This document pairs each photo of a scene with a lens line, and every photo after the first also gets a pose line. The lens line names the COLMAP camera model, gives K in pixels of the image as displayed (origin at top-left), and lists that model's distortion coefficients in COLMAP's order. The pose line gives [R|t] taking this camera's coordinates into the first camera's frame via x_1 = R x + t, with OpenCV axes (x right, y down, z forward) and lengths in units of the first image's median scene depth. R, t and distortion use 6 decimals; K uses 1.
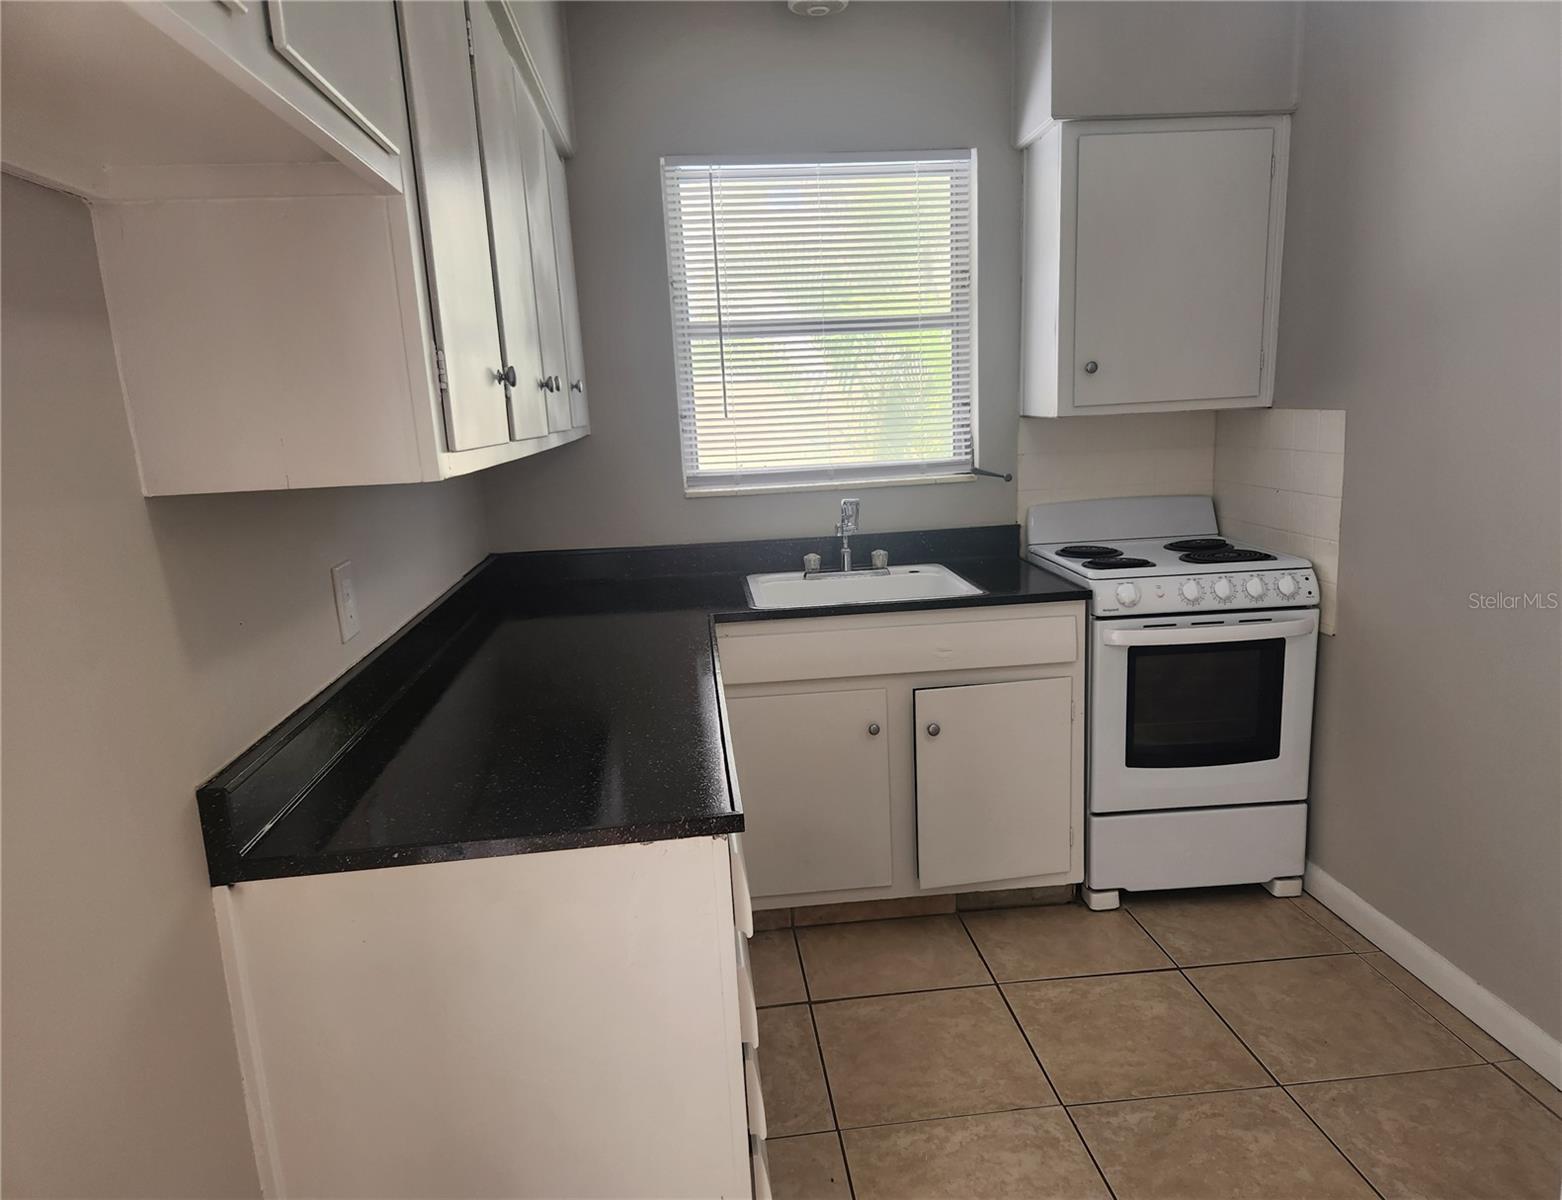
lens RADIAL K [[1079.6, 0, 784.8], [0, 1079.6, 609.8], [0, 0, 1]] dist [0.009217, 0.000561]
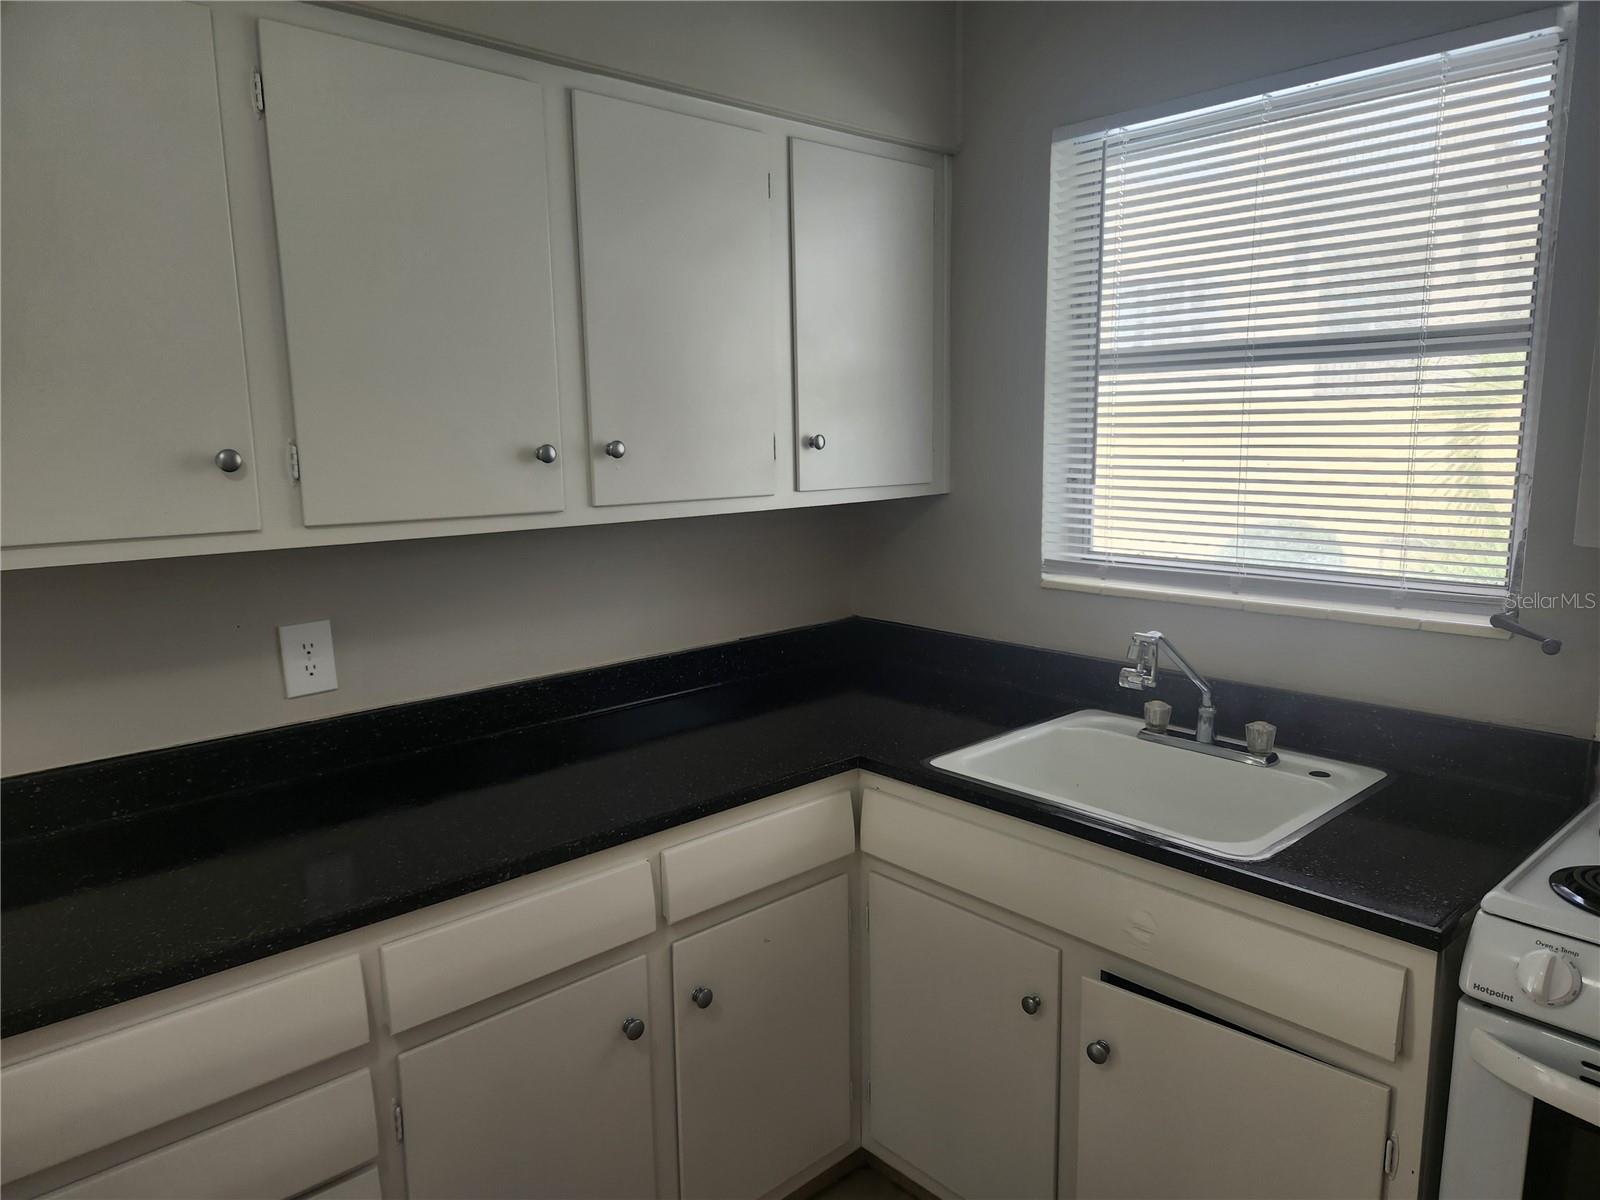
lens RADIAL K [[1056.2, 0, 800.7], [0, 1056.2, 595.1], [0, 0, 1]] dist [0.001418, 0.000580]
pose [[0.589262, 0.161245, -0.791689, 0.391681], [-0.166260, 0.983111, 0.076484, -0.127410], [0.790651, 0.086558, 0.606118, 0.432045]]
